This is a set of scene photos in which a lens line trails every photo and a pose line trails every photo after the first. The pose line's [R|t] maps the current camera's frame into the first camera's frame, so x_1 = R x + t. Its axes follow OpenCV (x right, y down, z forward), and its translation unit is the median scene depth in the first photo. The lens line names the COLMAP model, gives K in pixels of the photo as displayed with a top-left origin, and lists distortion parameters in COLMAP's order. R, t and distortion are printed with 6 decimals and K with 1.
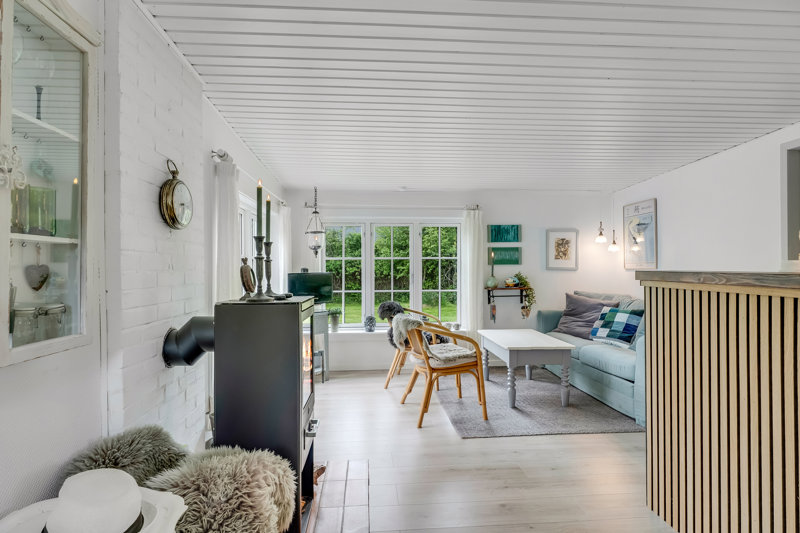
lens RADIAL K [[415.9, 0, 397.7], [0, 415.9, 266.1], [0, 0, 1]] dist [-0.003119, 0.003564]
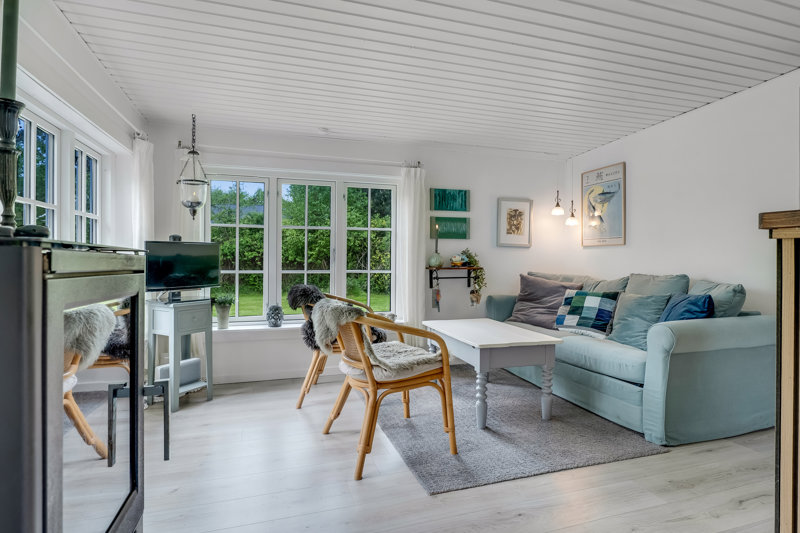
lens RADIAL K [[415.9, 0, 398.8], [0, 415.9, 258.9], [0, 0, 1]] dist [-0.003119, 0.003564]
pose [[0.973780, 0.009439, 0.227294, -0.023627], [-0.010286, 0.999944, 0.002545, 0.036510], [-0.227257, -0.004816, 0.973823, 0.255569]]
